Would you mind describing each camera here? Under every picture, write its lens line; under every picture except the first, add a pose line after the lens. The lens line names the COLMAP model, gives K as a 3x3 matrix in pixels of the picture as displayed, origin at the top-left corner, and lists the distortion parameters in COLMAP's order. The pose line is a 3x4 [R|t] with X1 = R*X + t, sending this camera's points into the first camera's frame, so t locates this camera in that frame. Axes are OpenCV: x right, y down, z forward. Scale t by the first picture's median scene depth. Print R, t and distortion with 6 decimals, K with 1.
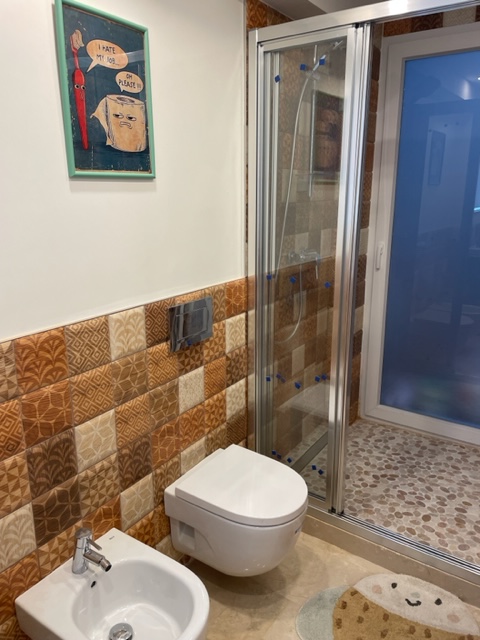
lens RADIAL K [[481.9, 0, 239.2], [0, 481.9, 319.6], [0, 0, 1]] dist [0.064084, -0.088524]
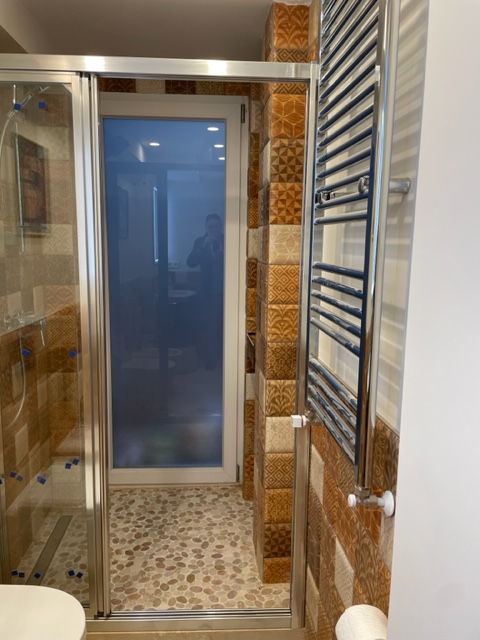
lens RADIAL K [[481.9, 0, 237.4], [0, 481.9, 314.6], [0, 0, 1]] dist [0.064084, -0.088524]
pose [[0.789607, -0.078354, 0.608589, -0.080453], [0.141062, 0.988429, -0.055763, -0.038597], [-0.597178, 0.129880, 0.791523, 0.097582]]
